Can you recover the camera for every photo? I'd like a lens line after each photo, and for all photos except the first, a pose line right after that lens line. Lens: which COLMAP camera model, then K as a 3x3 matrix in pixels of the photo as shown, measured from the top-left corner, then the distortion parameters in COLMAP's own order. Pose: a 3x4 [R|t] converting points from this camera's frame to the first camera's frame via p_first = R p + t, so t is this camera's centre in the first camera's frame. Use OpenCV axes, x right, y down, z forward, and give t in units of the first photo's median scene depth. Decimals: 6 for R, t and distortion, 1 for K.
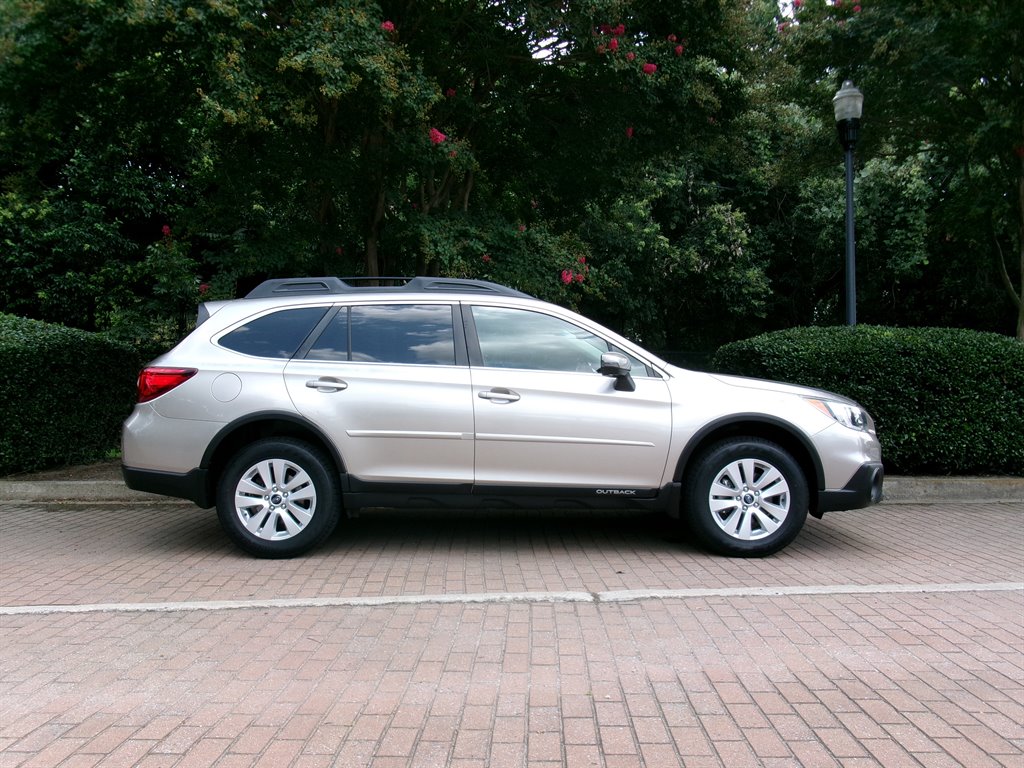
lens RADIAL K [[840.4, 0, 514.9], [0, 840.4, 384.7], [0, 0, 1]] dist [-0.027380, 0.003905]
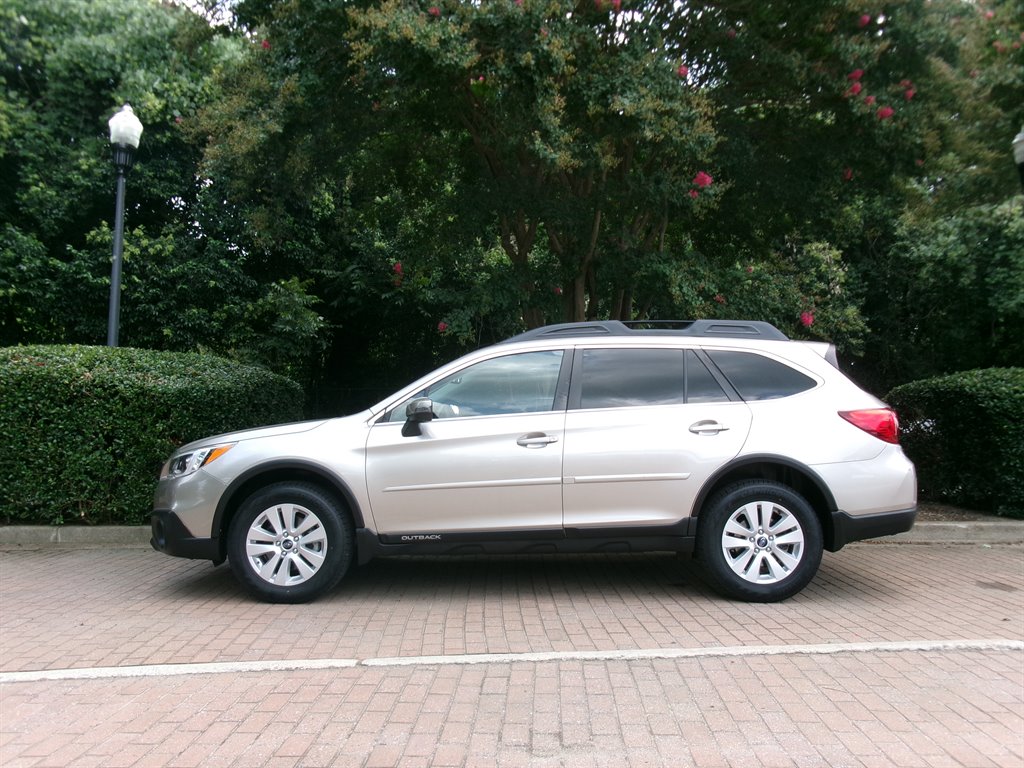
lens RADIAL K [[840.4, 0, 523.9], [0, 840.4, 389.6], [0, 0, 1]] dist [-0.027380, 0.003905]
pose [[0.999997, 0.002085, -0.001010, -0.209247], [-0.002120, 0.999365, -0.035582, -0.006372], [0.000935, 0.035584, 0.999366, 0.012072]]
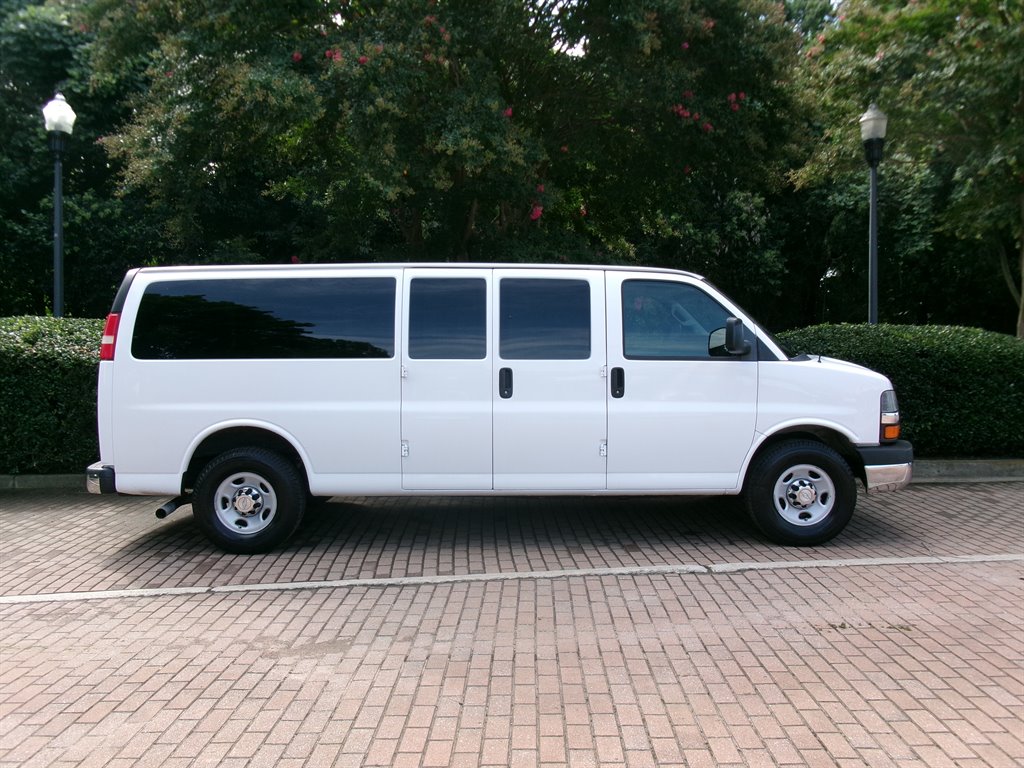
lens RADIAL K [[840.4, 0, 523.6], [0, 840.4, 388.8], [0, 0, 1]] dist [-0.027380, 0.003905]
pose [[0.999901, -0.009204, 0.010646, -0.086403], [0.008632, 0.998578, 0.052615, -0.045633], [-0.011115, -0.052518, 0.998558, -0.135940]]
